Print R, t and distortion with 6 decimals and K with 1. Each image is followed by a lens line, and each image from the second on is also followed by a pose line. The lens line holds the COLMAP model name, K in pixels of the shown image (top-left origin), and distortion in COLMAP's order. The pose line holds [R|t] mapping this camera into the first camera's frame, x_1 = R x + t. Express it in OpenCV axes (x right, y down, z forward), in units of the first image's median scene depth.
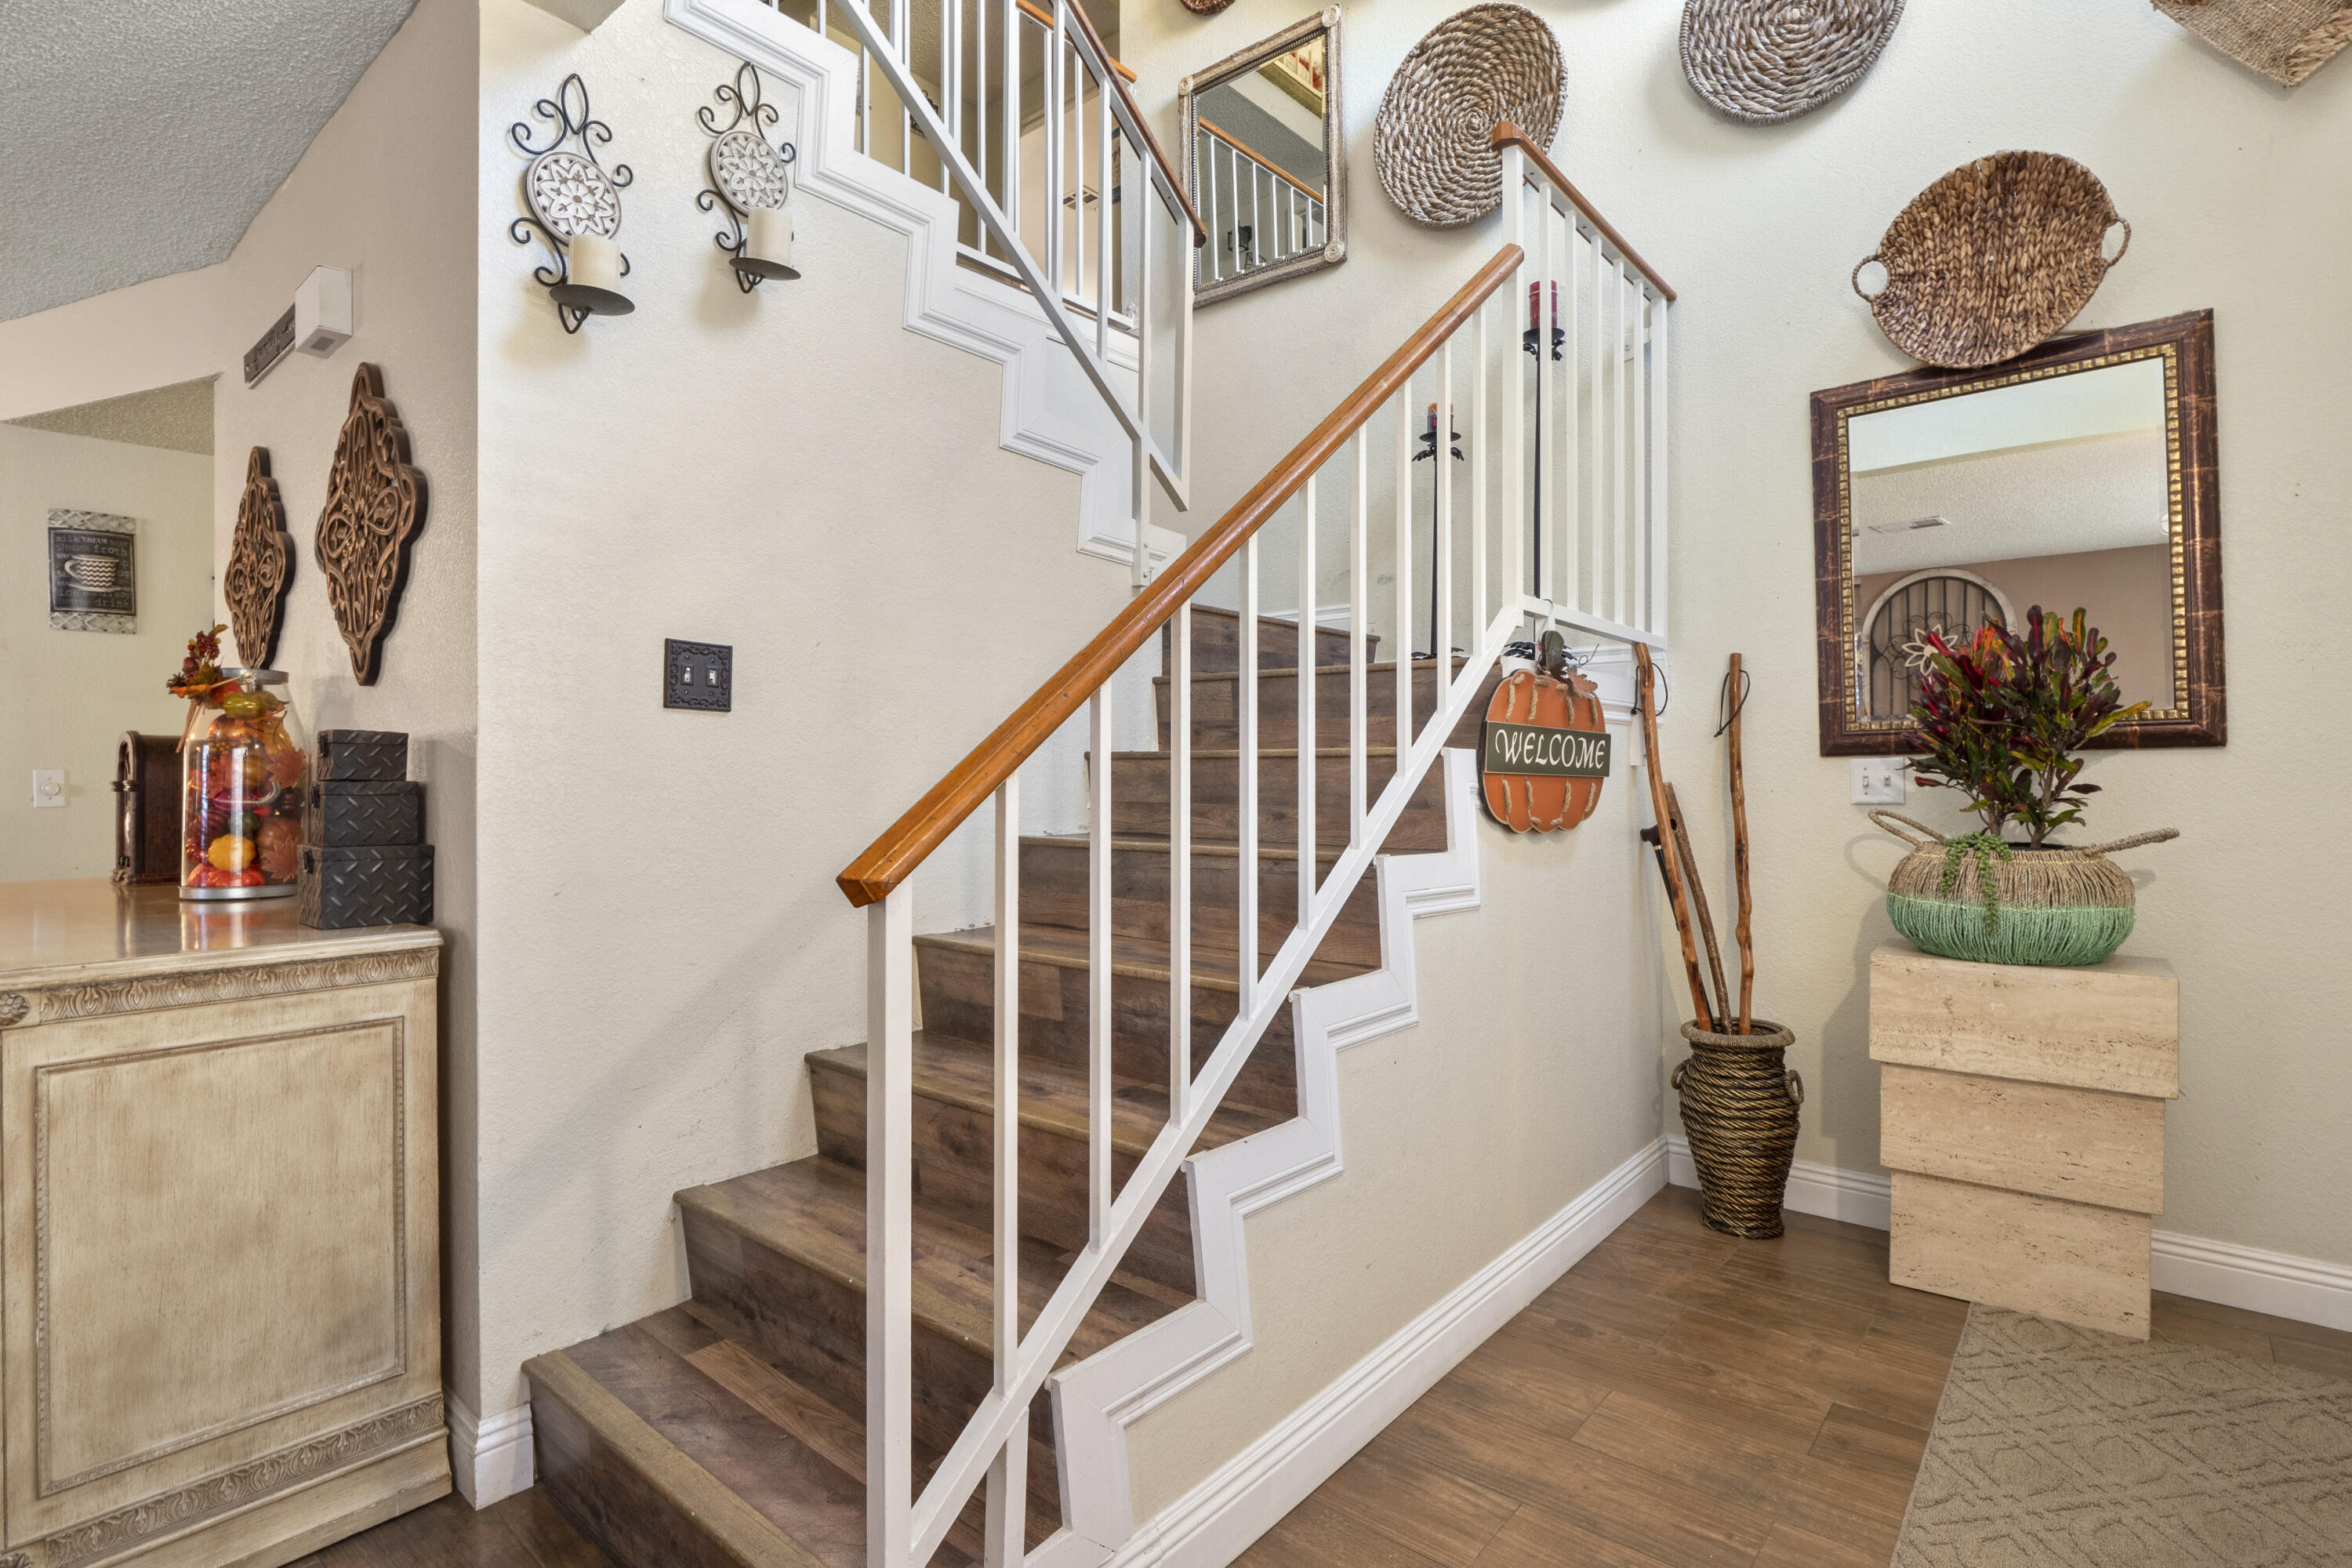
lens RADIAL K [[1127.6, 0, 1167.4], [0, 1127.6, 768.1], [0, 0, 1]] dist [-0.010720, -0.000718]
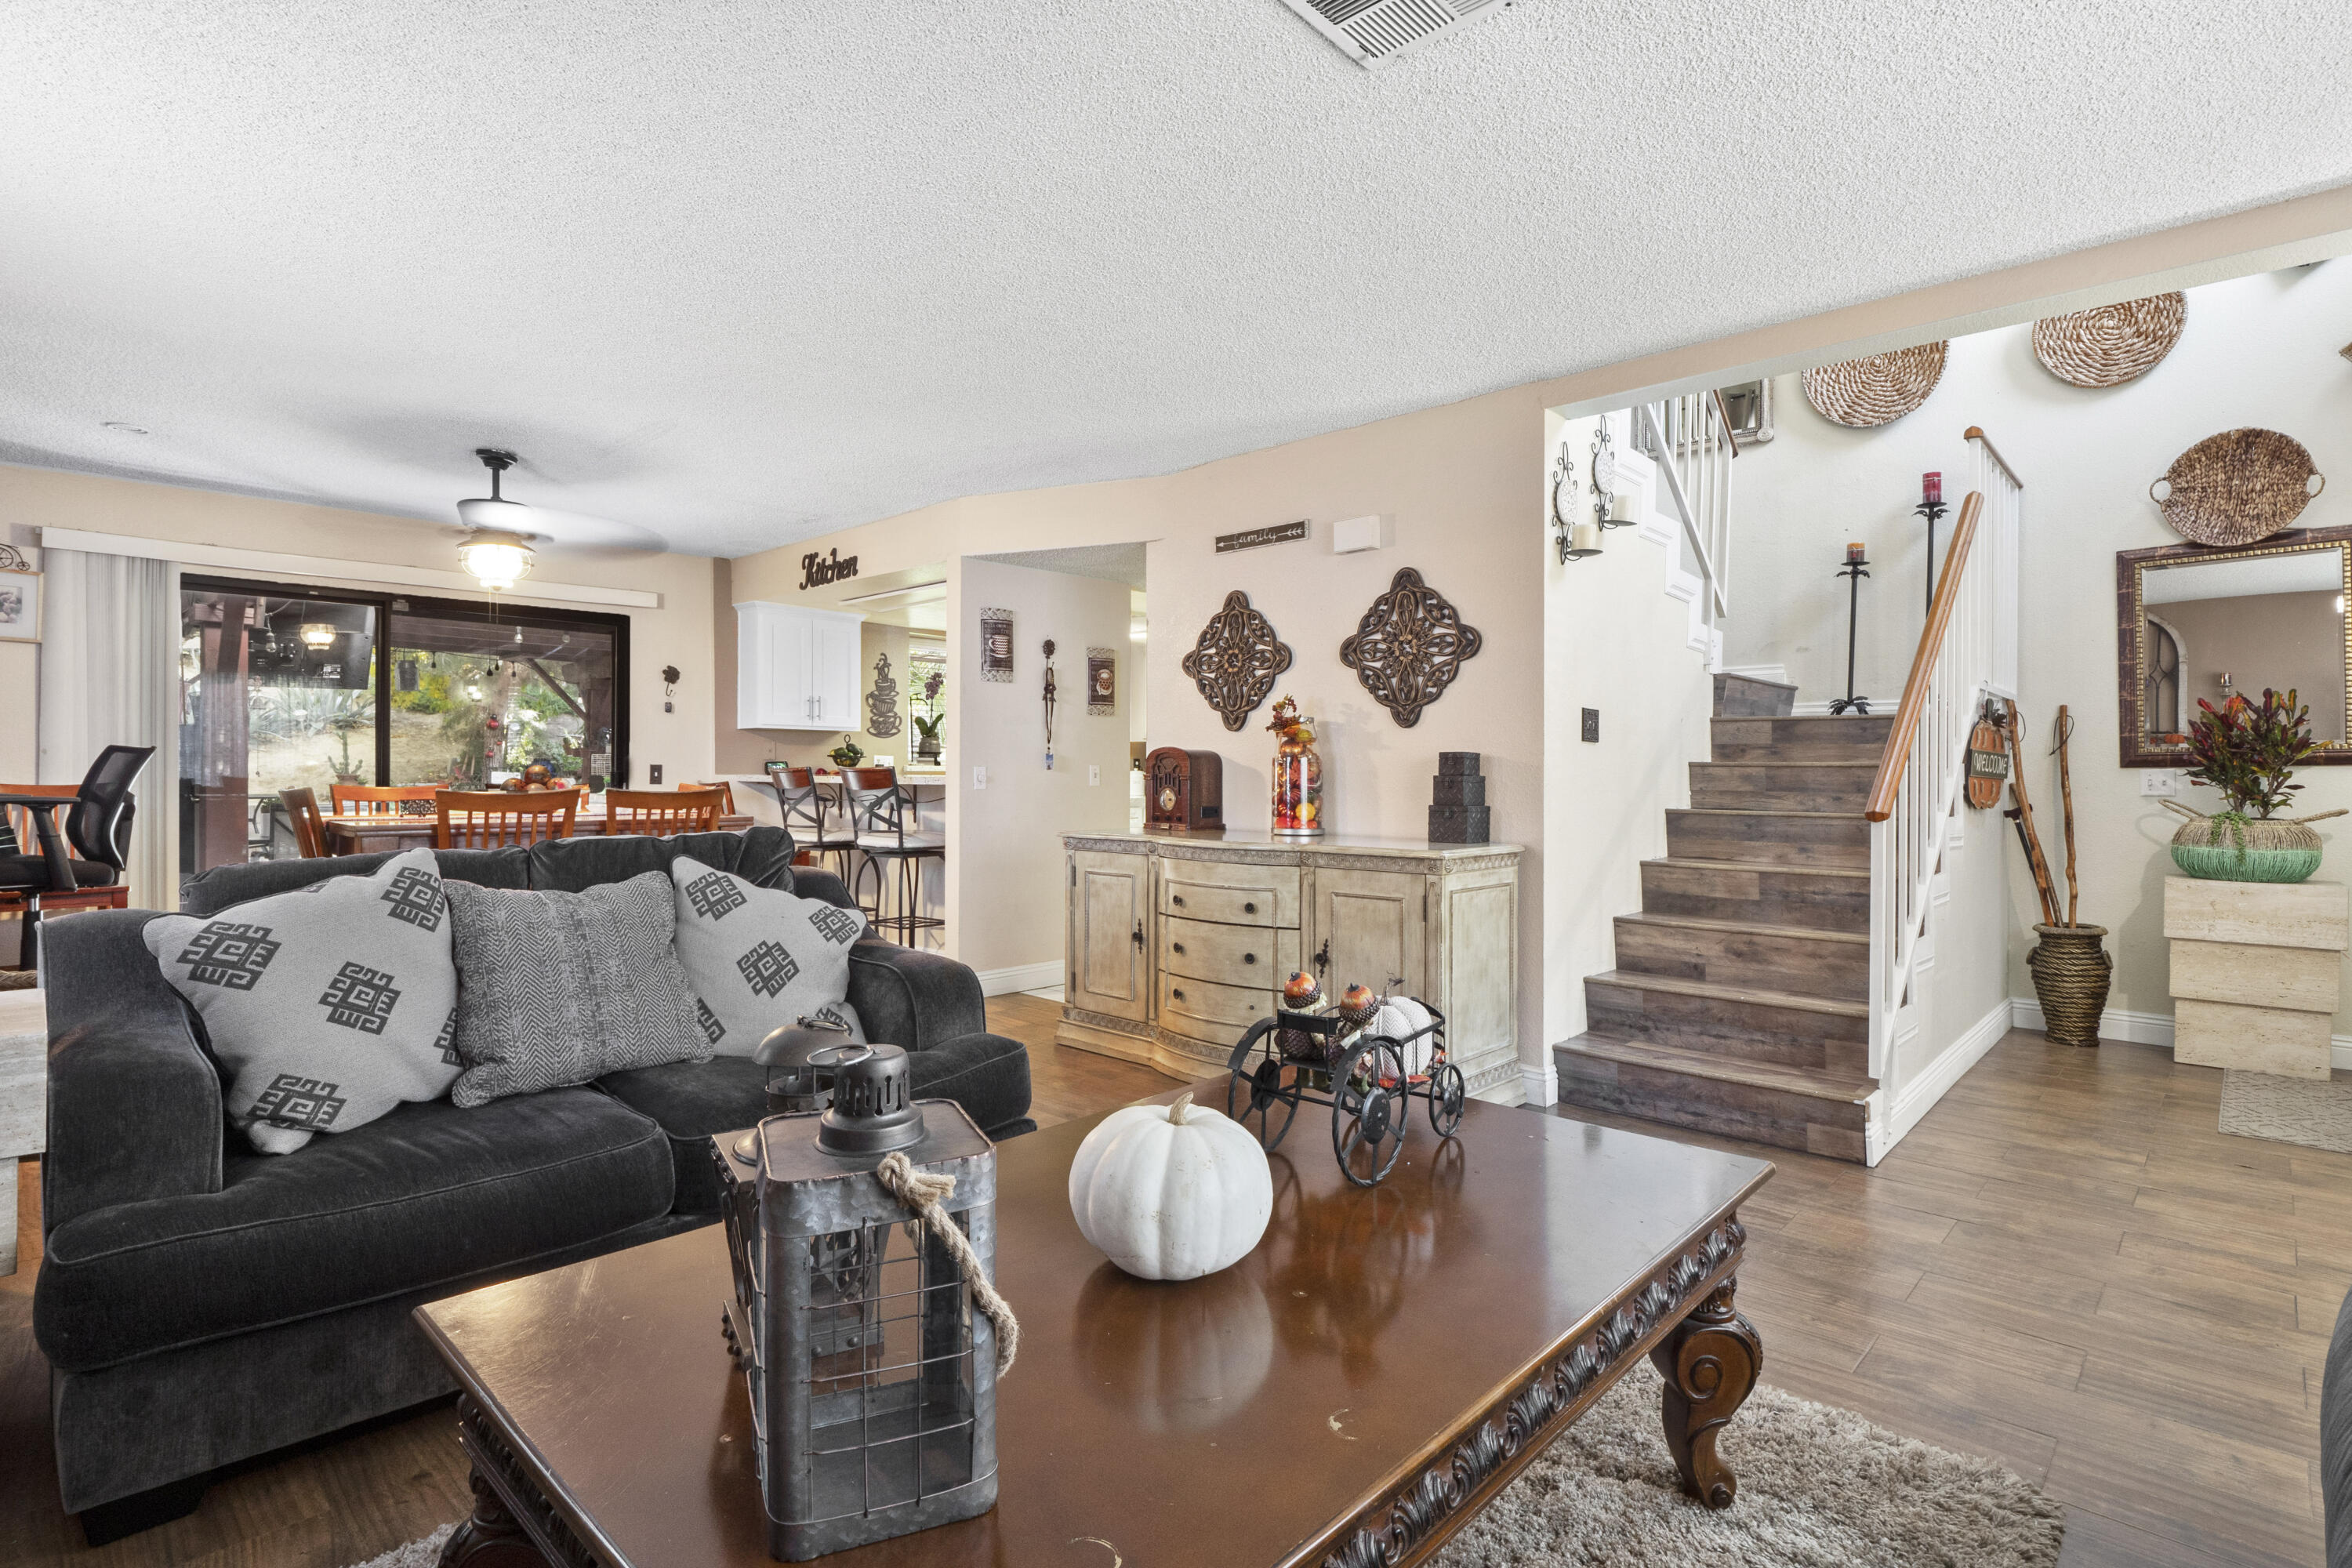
lens RADIAL K [[1148.9, 0, 1171.0], [0, 1148.9, 771.9], [0, 0, 1]] dist [-0.002930, -0.000206]
pose [[0.998824, 0.007894, -0.047833, -0.868514], [-0.007669, 0.999959, 0.004874, -0.001627], [0.047870, -0.004501, 0.998843, -0.900869]]
